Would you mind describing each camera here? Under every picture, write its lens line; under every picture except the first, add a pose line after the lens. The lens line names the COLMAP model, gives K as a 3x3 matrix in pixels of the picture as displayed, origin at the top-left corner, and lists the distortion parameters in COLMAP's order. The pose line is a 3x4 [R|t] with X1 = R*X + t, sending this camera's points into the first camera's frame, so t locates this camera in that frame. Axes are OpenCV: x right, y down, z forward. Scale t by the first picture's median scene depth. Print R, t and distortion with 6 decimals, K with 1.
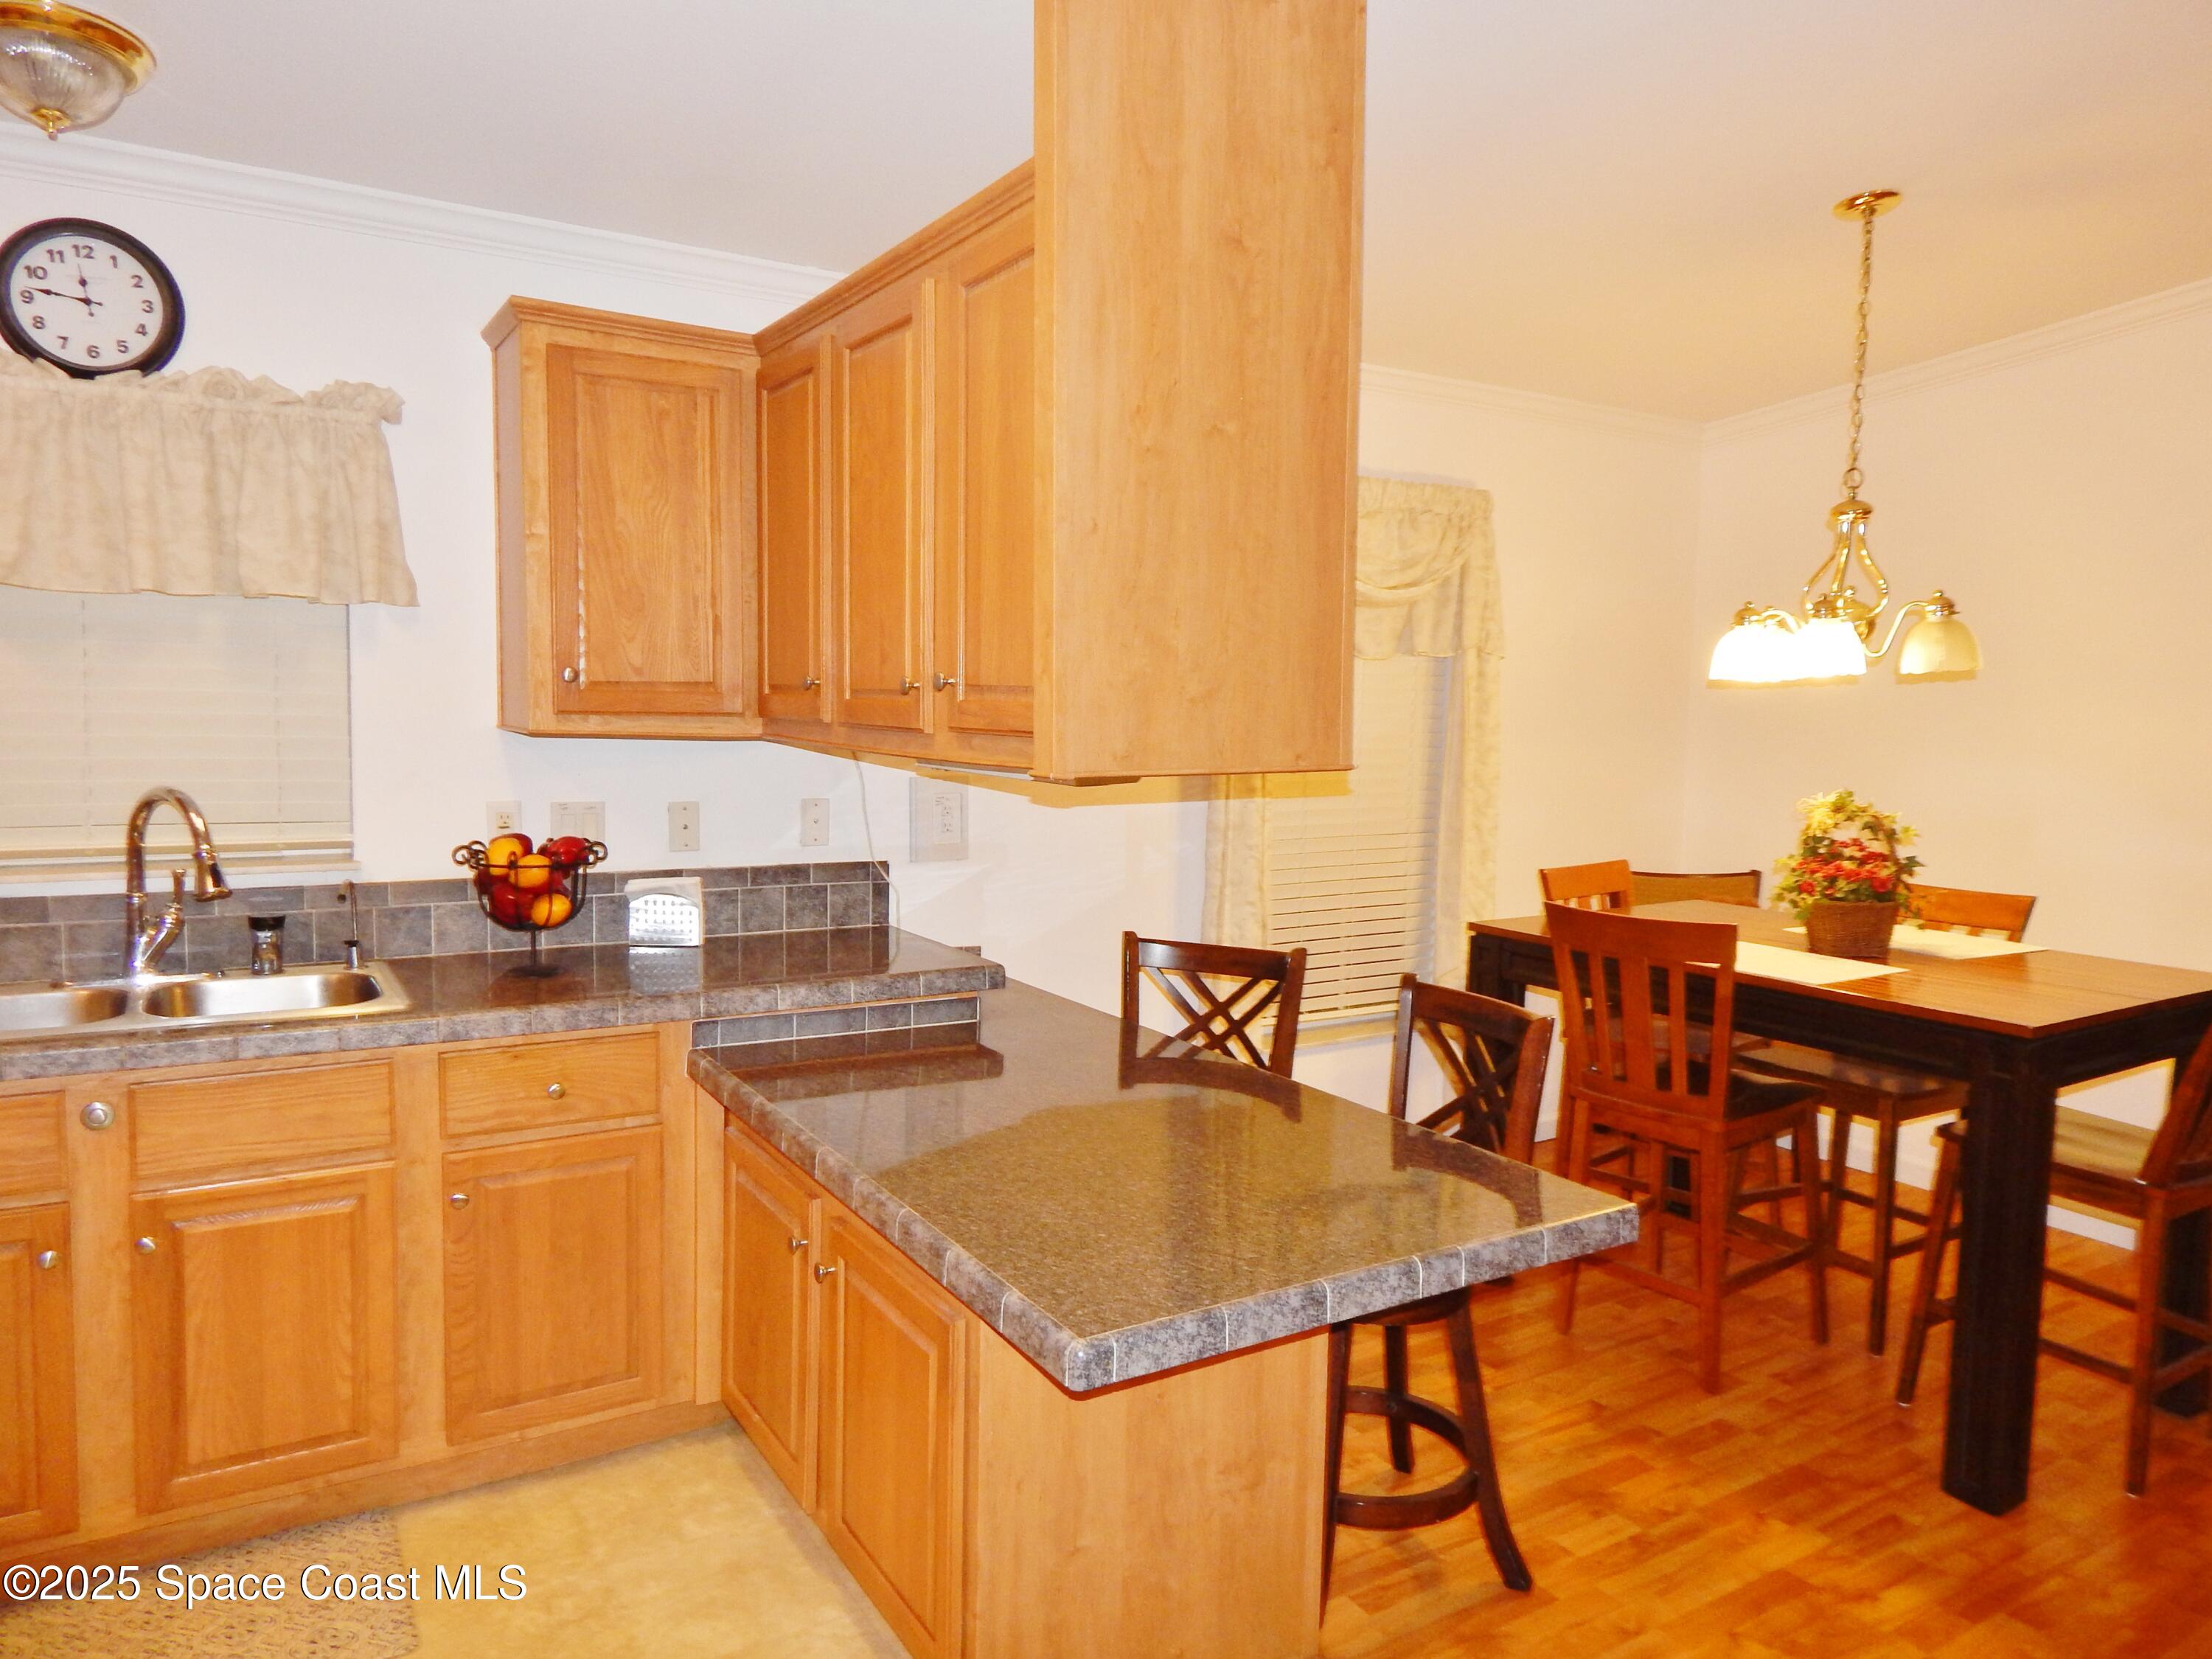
lens RADIAL K [[1449.5, 0, 1102.9], [0, 1449.5, 819.7], [0, 0, 1]] dist [0.002163, -0.006101]
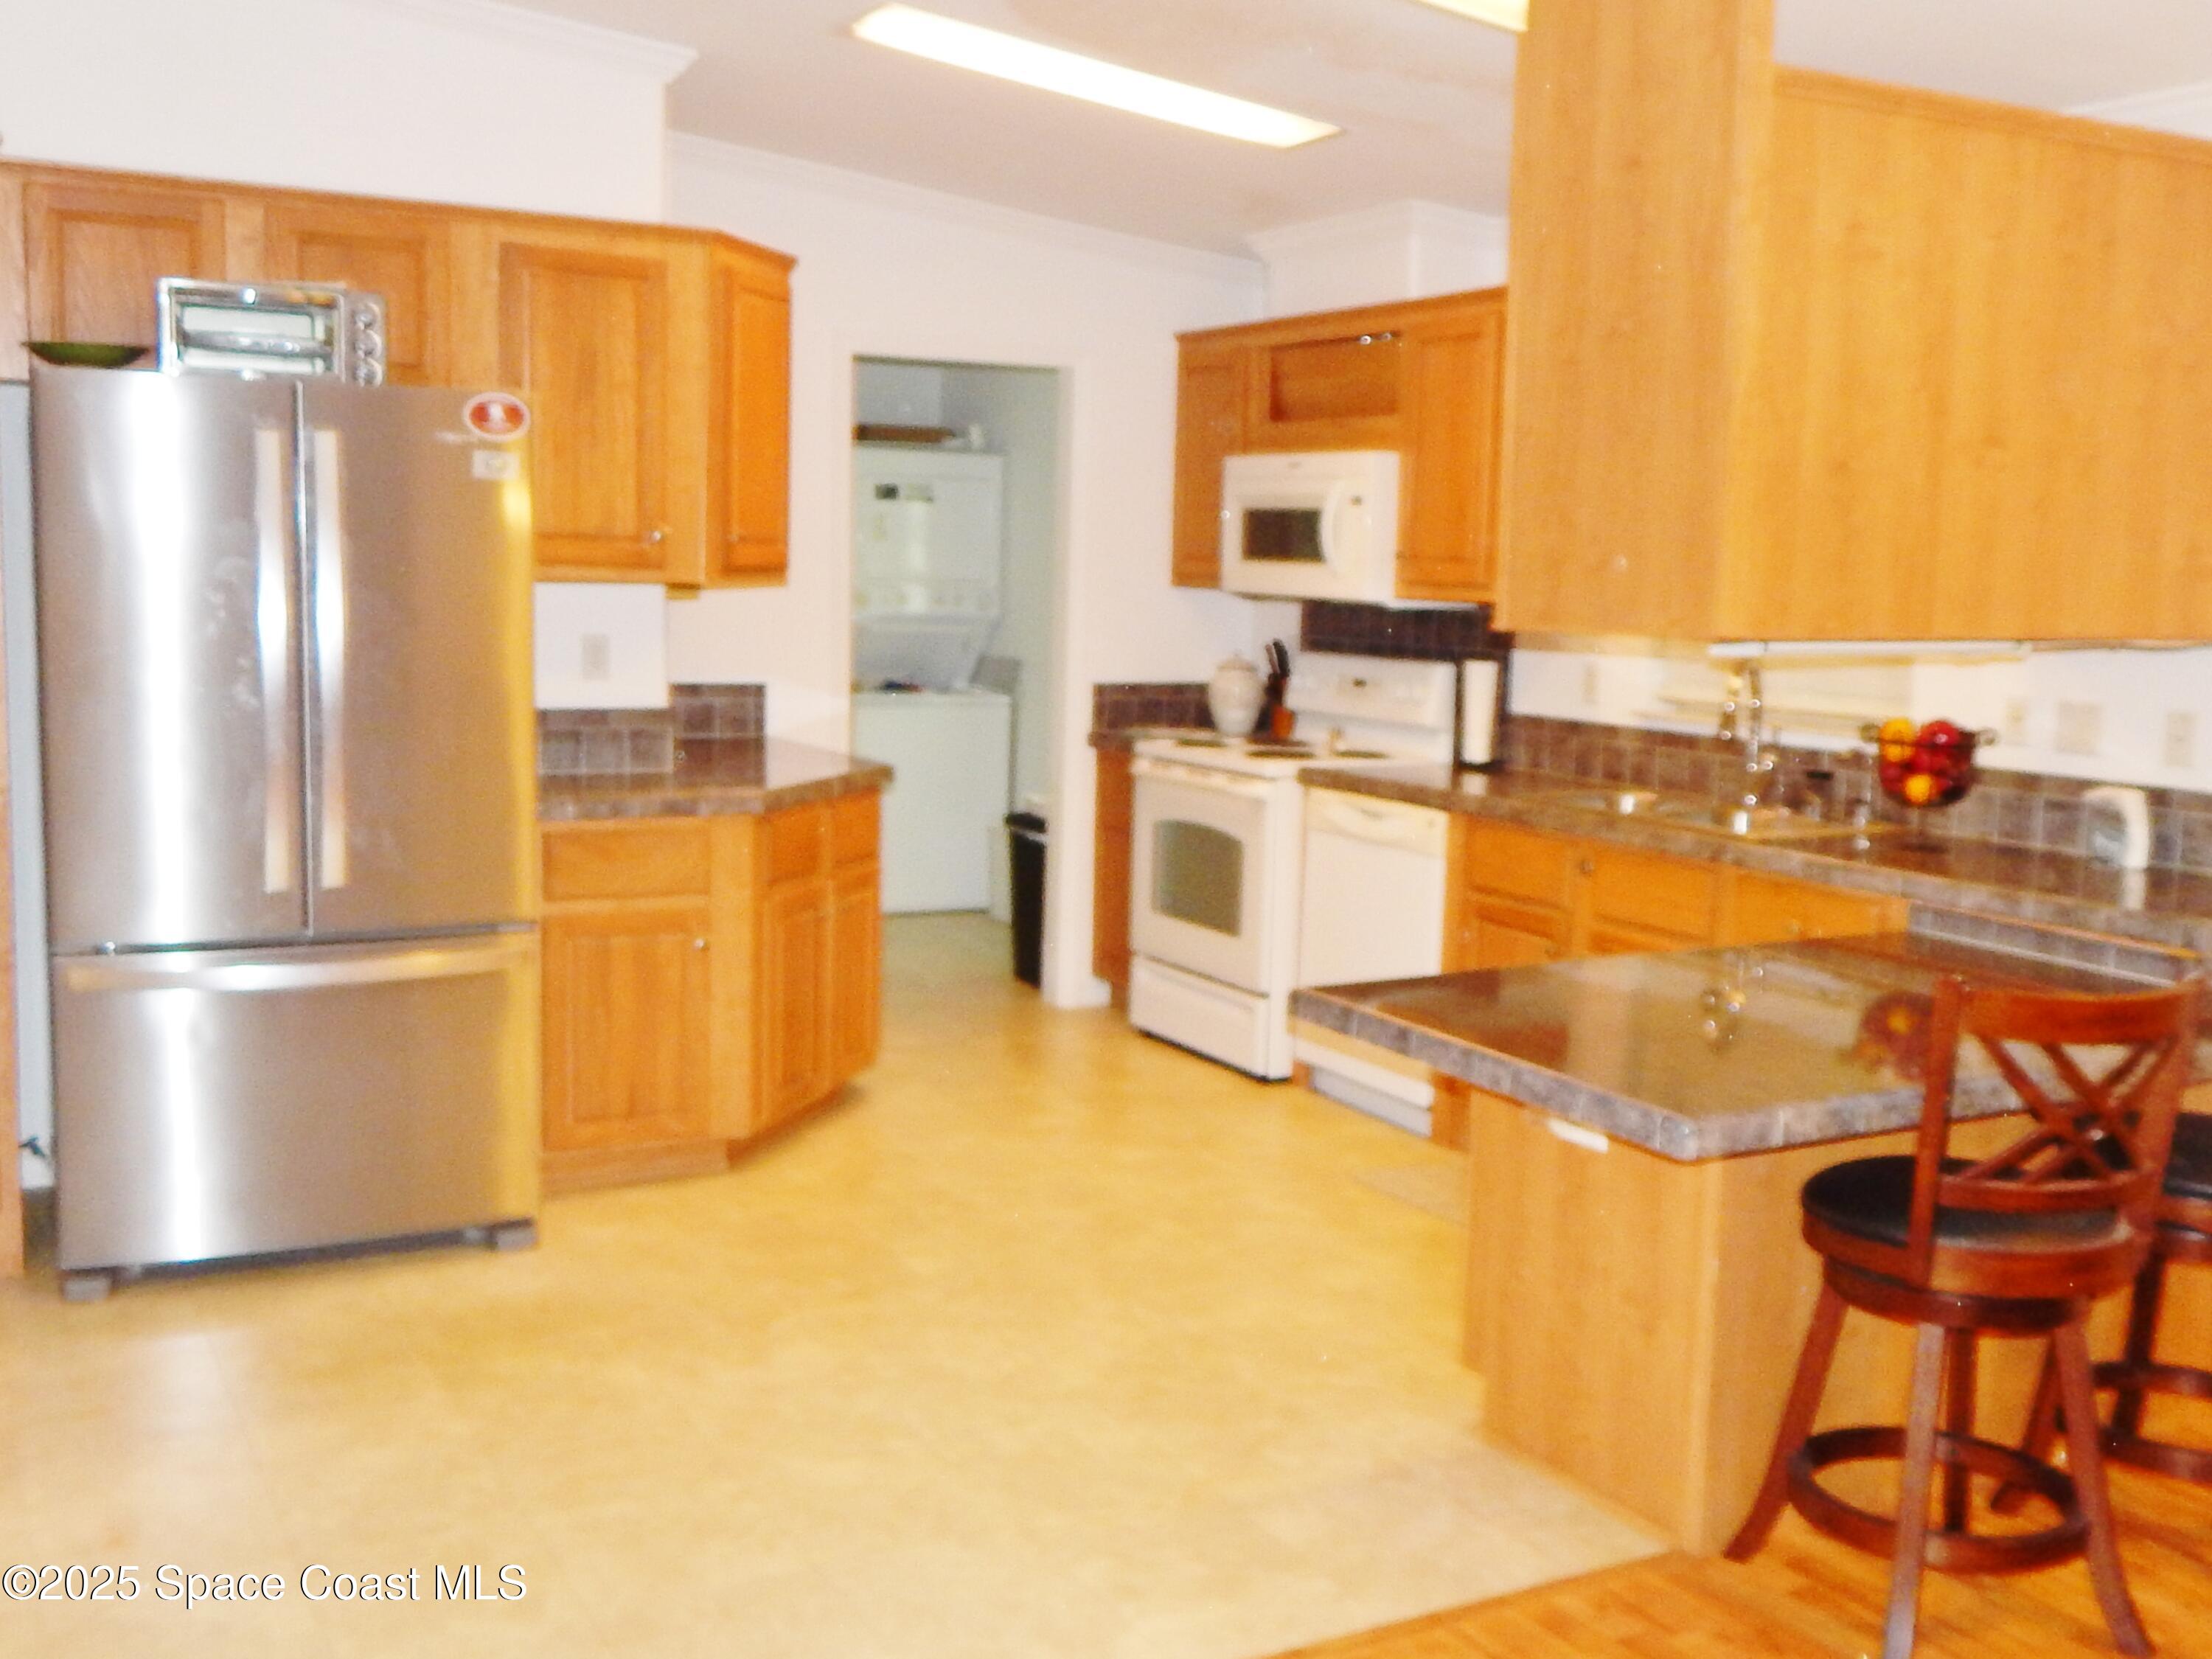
lens RADIAL K [[2167.3, 0, 1106.0], [0, 2167.3, 829.5], [0, 0, 1]] dist [0.015389, 0.003342]
pose [[-0.050986, 0.102445, -0.993431, 1.231882], [-0.107314, 0.988404, 0.107434, -0.014847], [0.992917, 0.112086, -0.039401, 0.481577]]
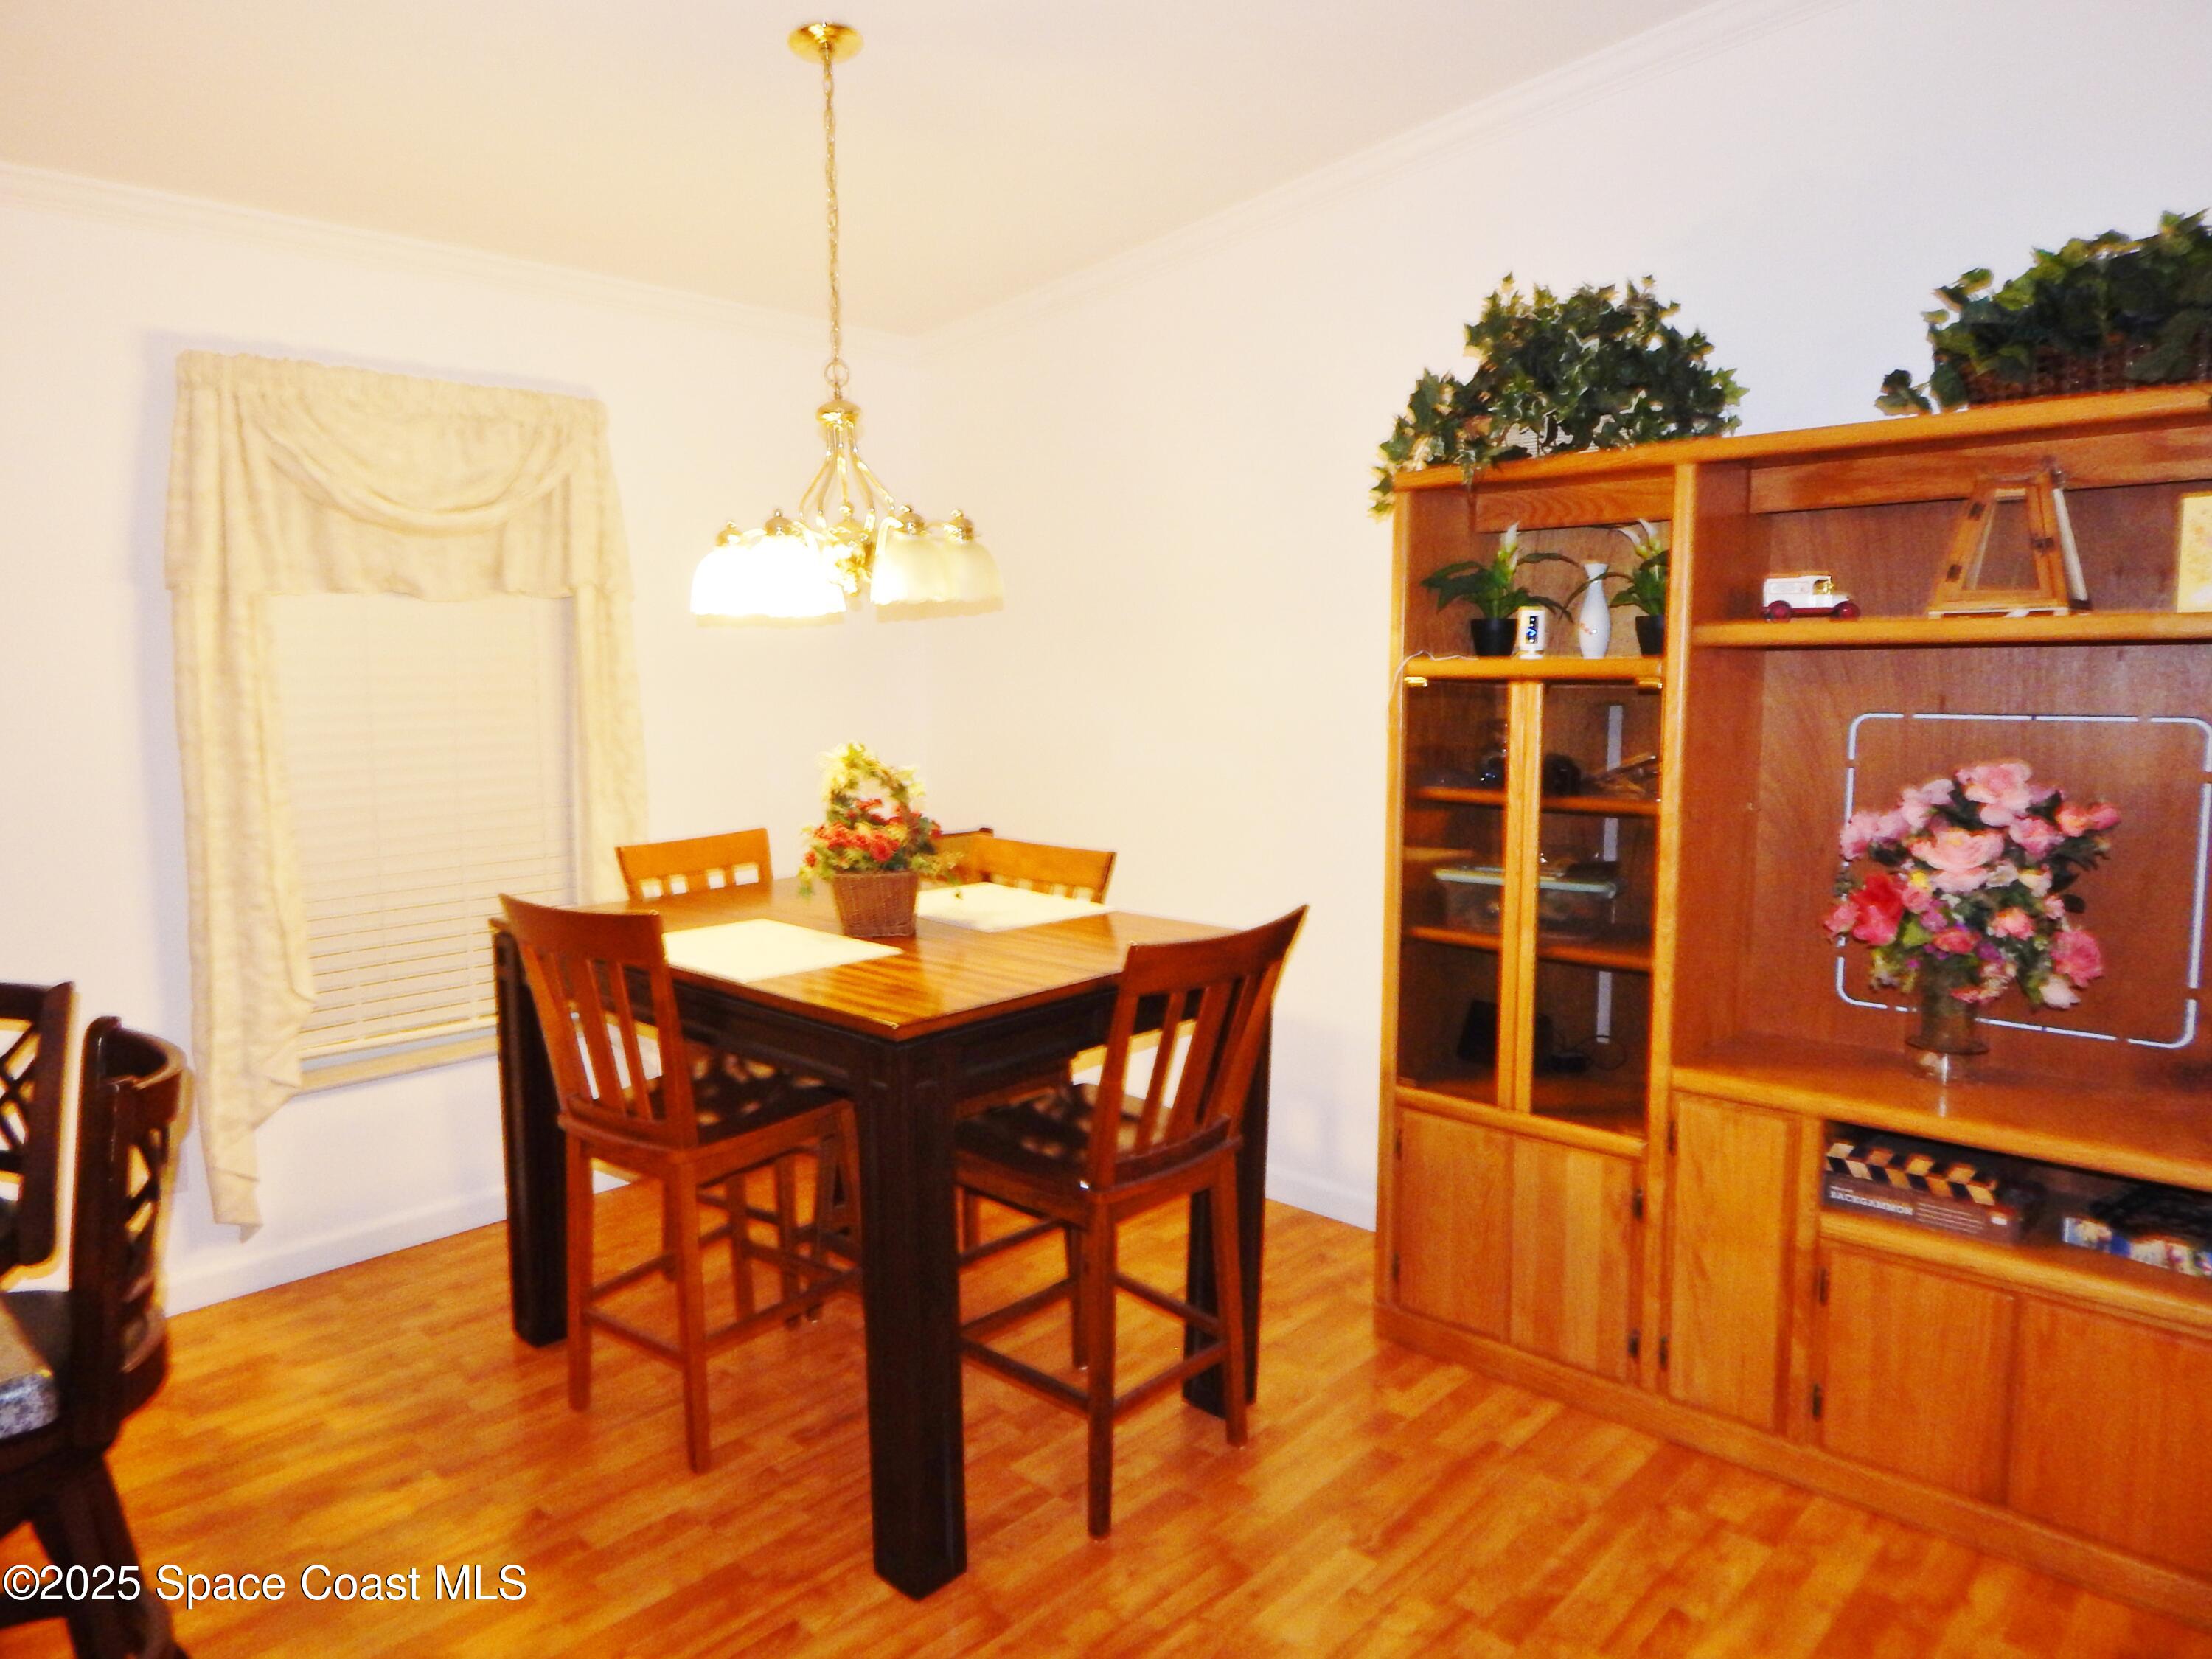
lens RADIAL K [[1449.5, 0, 1102.9], [0, 1449.5, 819.7], [0, 0, 1]] dist [0.002163, -0.006101]
pose [[0.965373, -0.050610, 0.255917, 0.495934], [0.042988, 0.998452, 0.035294, 0.001534], [-0.257307, -0.023070, 0.966054, 0.156953]]
